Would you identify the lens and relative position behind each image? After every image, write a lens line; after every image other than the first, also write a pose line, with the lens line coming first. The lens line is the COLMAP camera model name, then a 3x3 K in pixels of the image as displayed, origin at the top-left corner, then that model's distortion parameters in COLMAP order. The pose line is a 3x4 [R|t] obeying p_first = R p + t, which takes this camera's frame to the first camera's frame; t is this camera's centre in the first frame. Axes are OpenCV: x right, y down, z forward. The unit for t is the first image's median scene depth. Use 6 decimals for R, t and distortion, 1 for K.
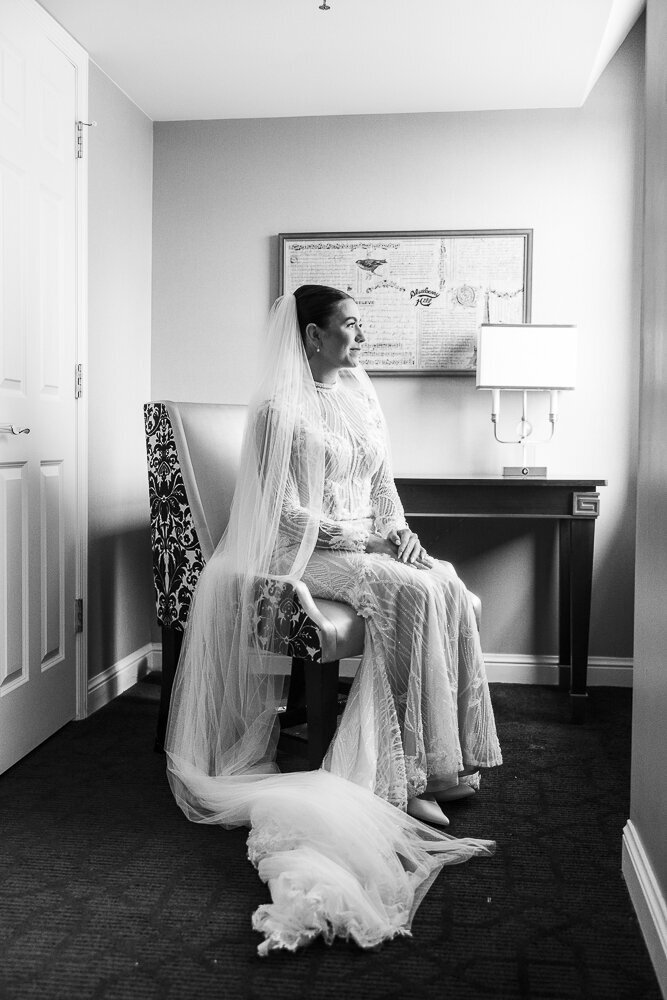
lens RADIAL K [[1060.4, 0, 333.0], [0, 1060.4, 502.7], [0, 0, 1]] dist [-0.004785, 0.000000]
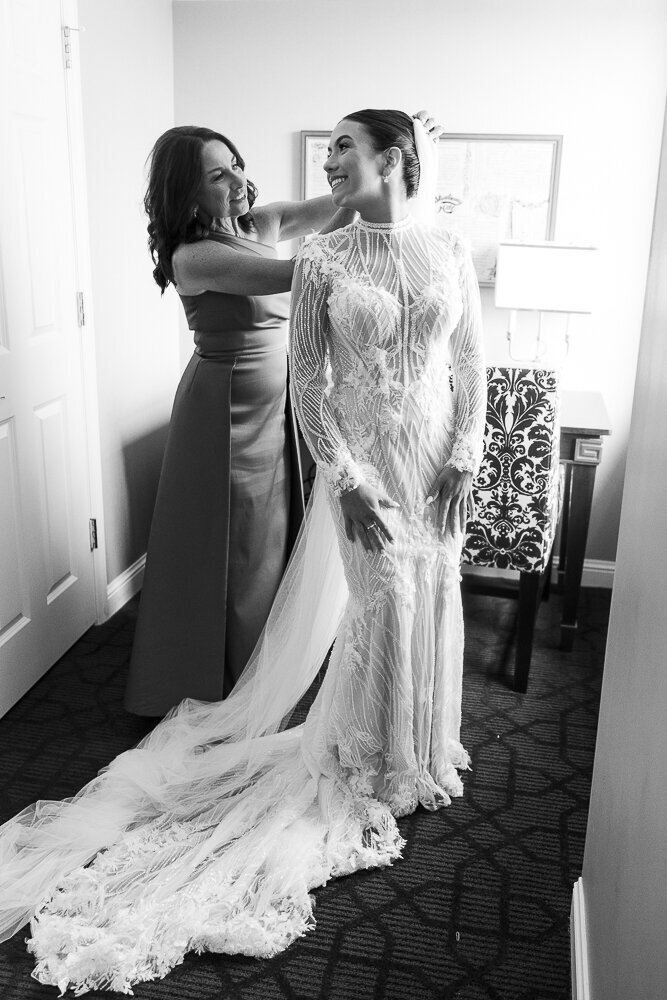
lens RADIAL K [[856.5, 0, 371.2], [0, 856.5, 458.5], [0, 0, 1]] dist [0.007833, -0.033540]
pose [[0.998304, 0.037436, -0.044581, 0.063588], [-0.026563, 0.974370, 0.223378, -0.147645], [0.051801, -0.221815, 0.973712, 0.183578]]
